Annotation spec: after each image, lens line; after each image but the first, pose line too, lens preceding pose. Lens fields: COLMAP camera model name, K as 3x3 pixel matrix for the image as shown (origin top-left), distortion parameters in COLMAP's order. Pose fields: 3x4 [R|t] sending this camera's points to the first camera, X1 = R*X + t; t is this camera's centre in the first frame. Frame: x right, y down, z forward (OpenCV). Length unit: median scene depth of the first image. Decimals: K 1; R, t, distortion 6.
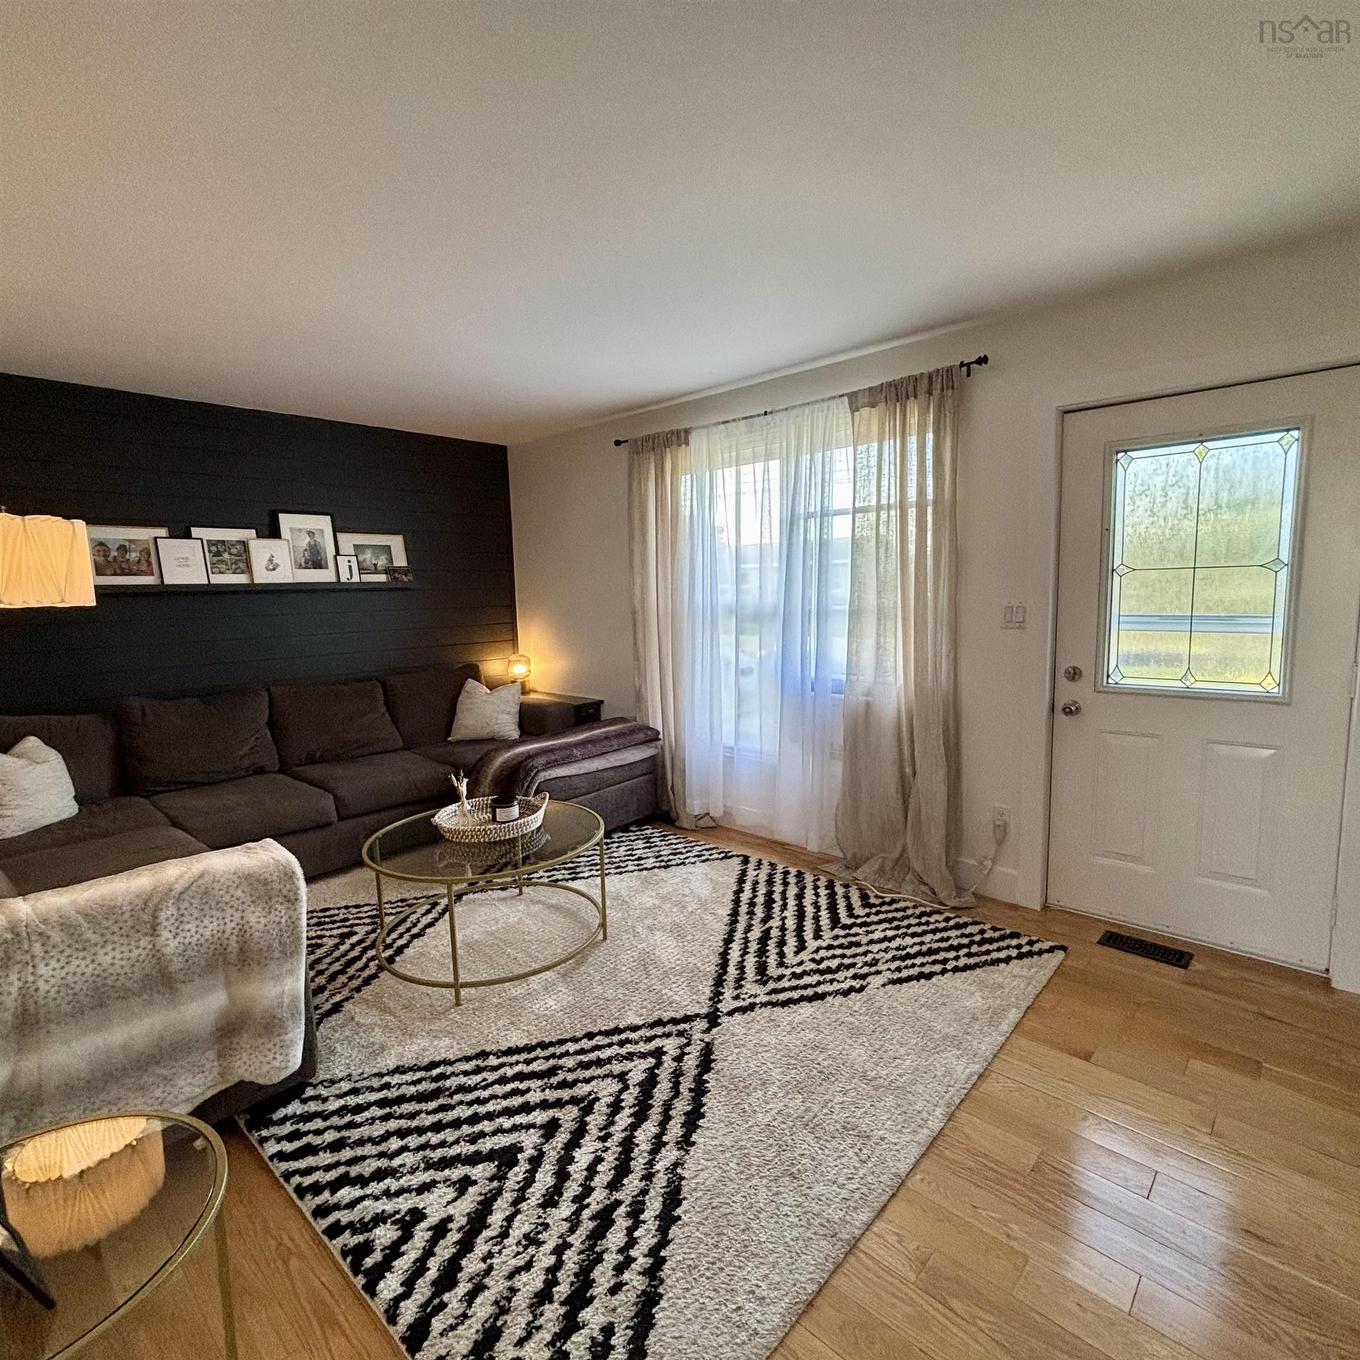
lens RADIAL K [[741.9, 0, 675.3], [0, 741.9, 677.3], [0, 0, 1]] dist [0.005362, 0.004387]
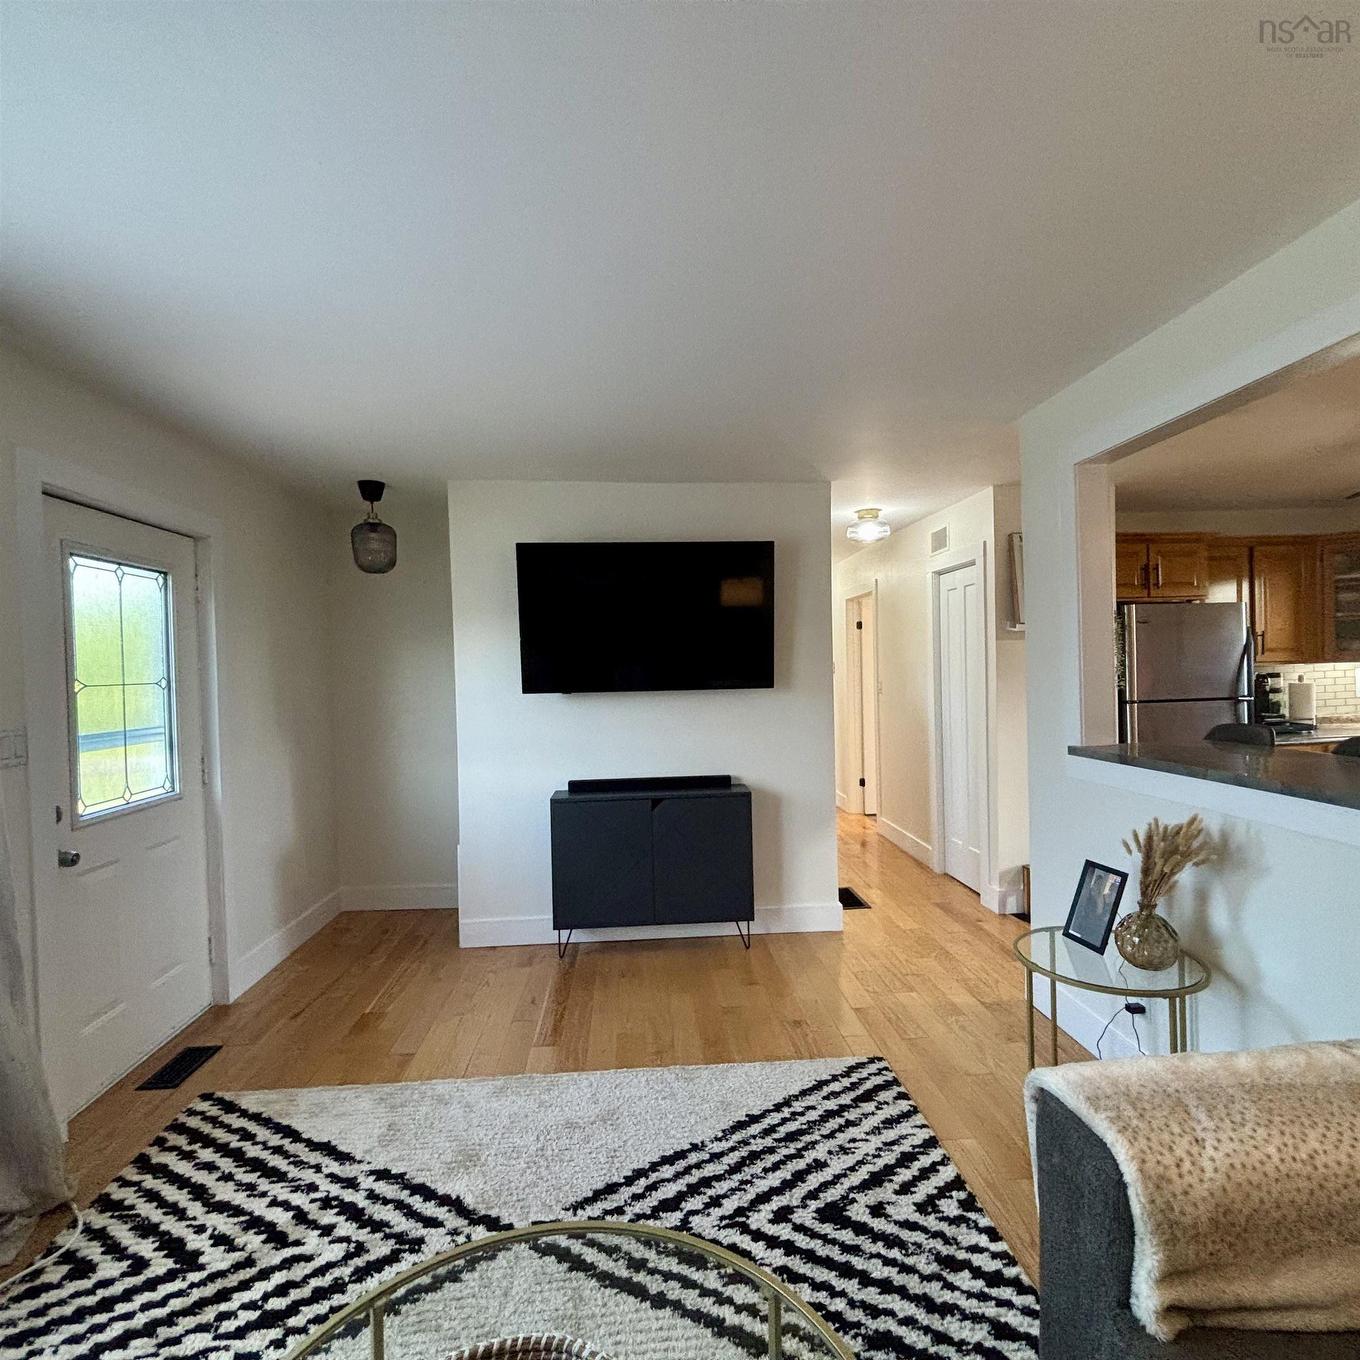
lens RADIAL K [[741.9, 0, 684.3], [0, 741.9, 672.6], [0, 0, 1]] dist [0.005362, 0.004387]
pose [[-0.733701, 0.037701, 0.678426, -0.573229], [0.124459, 0.989024, 0.079638, -0.153659], [-0.667977, 0.142867, -0.730340, 1.266929]]
